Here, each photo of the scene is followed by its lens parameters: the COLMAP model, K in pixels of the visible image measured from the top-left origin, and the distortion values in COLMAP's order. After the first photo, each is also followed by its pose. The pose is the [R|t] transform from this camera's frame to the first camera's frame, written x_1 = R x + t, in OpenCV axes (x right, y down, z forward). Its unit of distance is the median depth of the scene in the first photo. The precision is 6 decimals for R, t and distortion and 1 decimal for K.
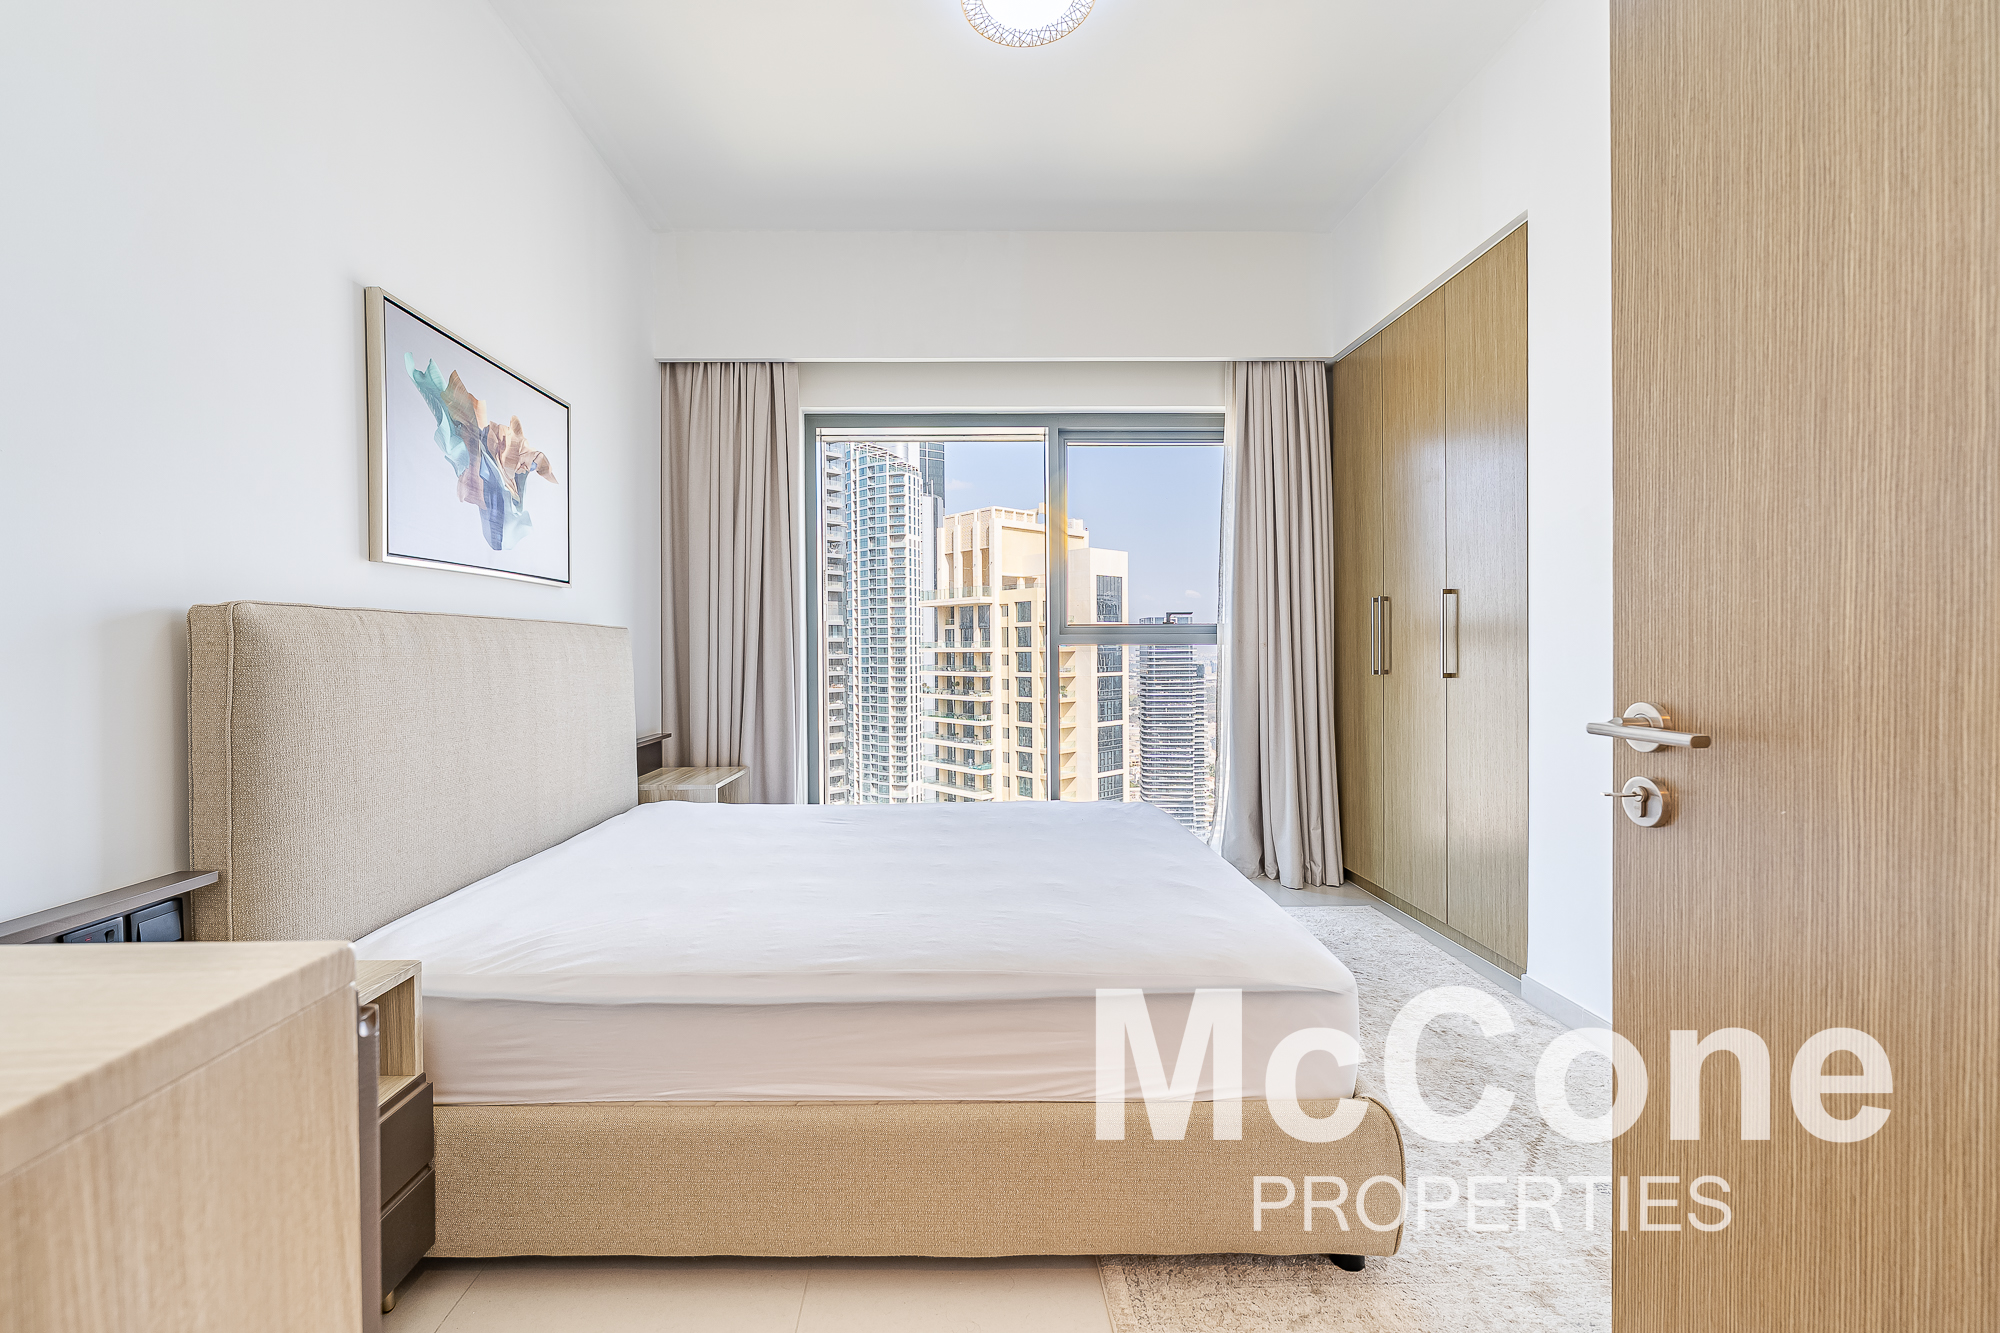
lens RADIAL K [[804.9, 0, 981.1], [0, 804.9, 659.3], [0, 0, 1]] dist [-0.014488, 0.004205]
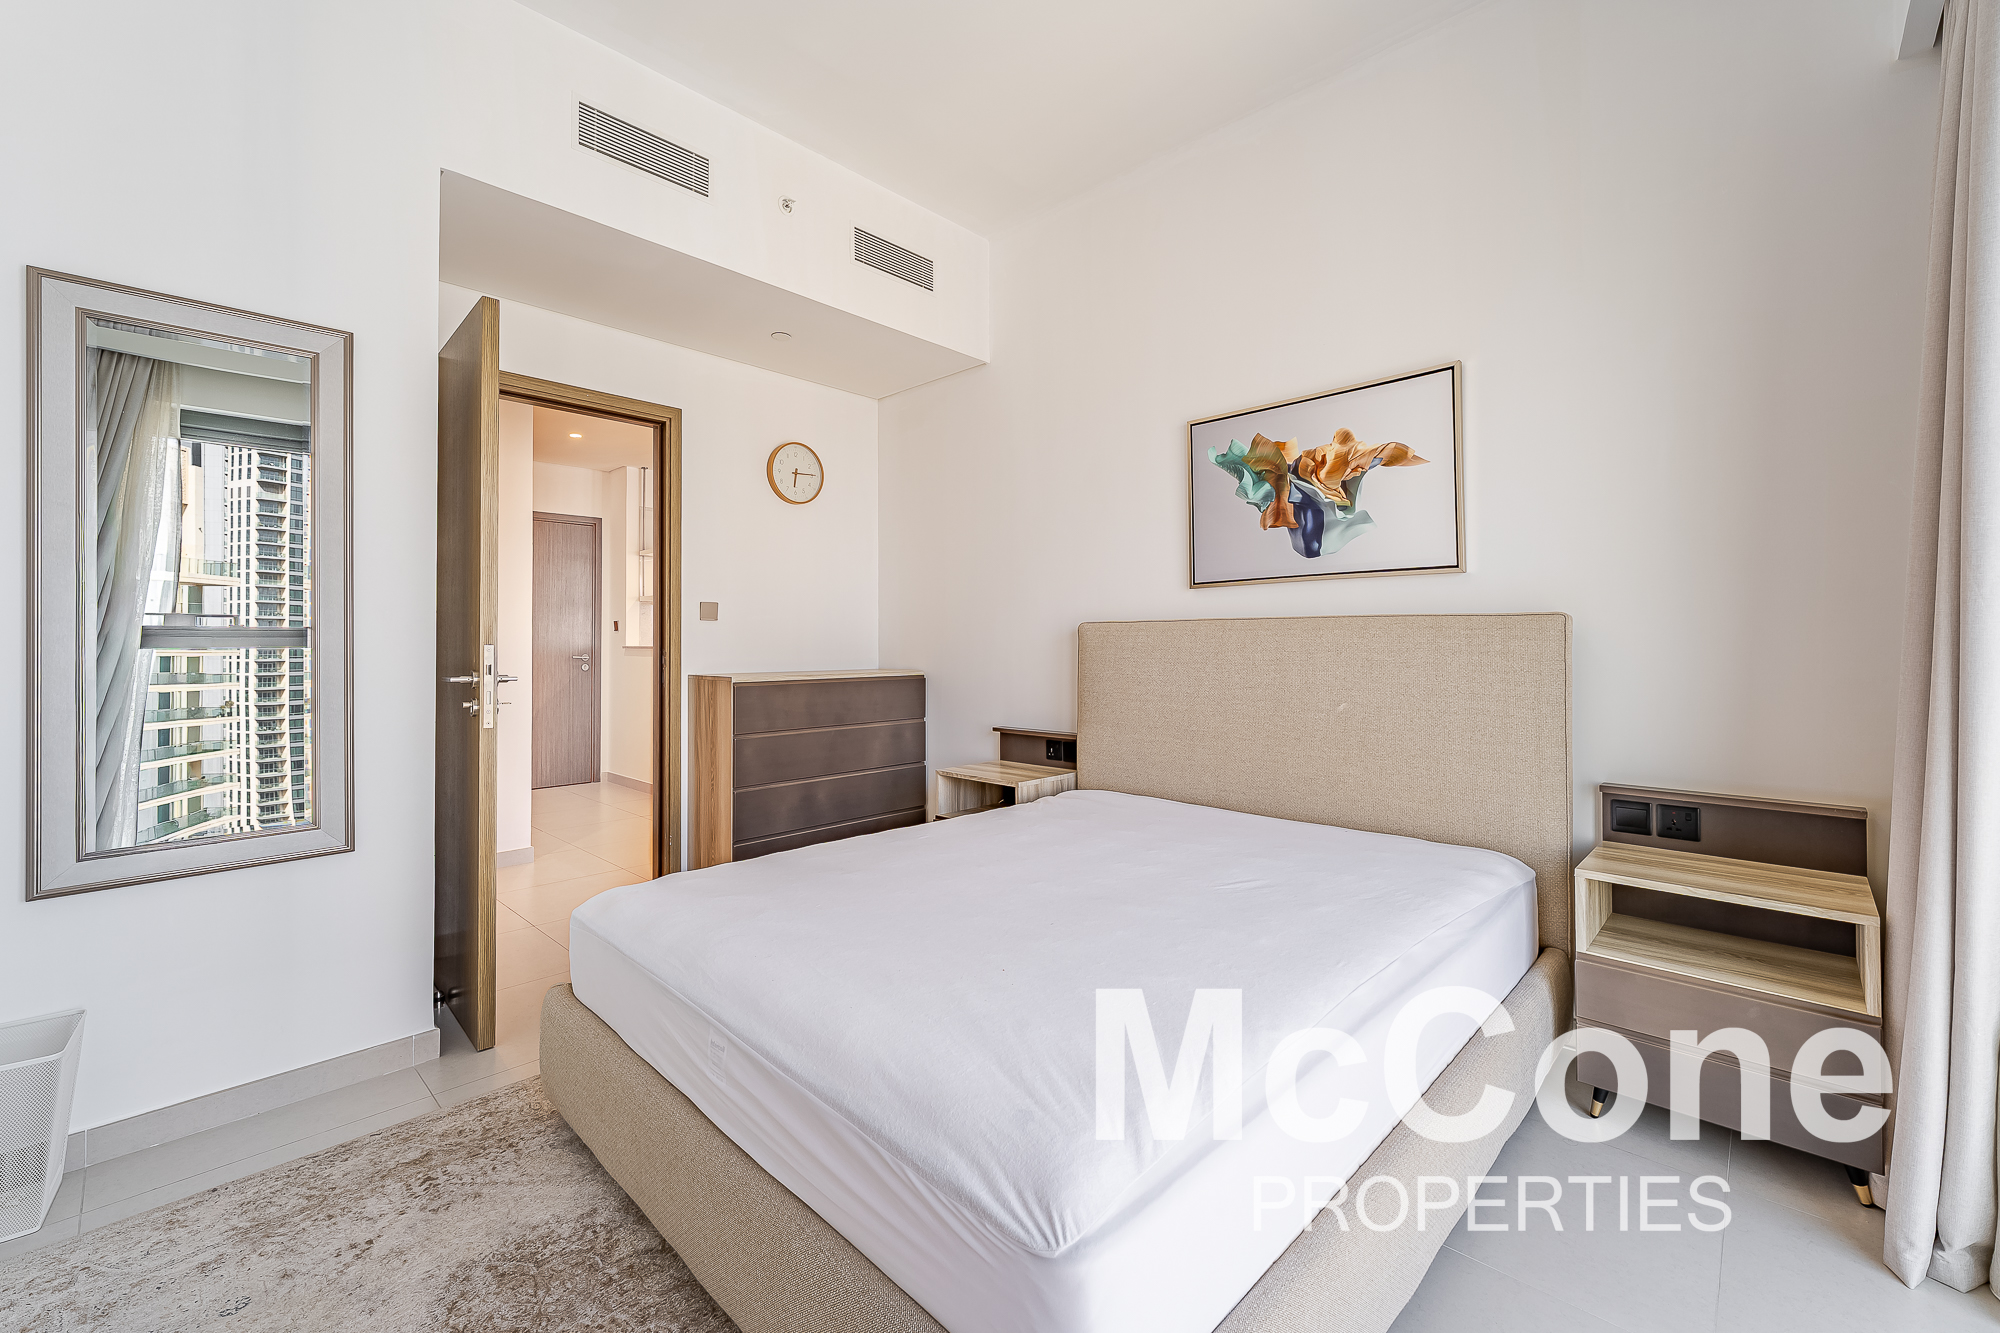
lens RADIAL K [[807.1, 0, 1000.5], [0, 807.1, 658.3], [0, 0, 1]] dist [0.000785, 0.000060]
pose [[-0.710027, 0.012175, -0.704069, 0.548466], [-0.007746, 0.999655, 0.025098, -0.016926], [0.704132, 0.023274, -0.709688, 1.532058]]
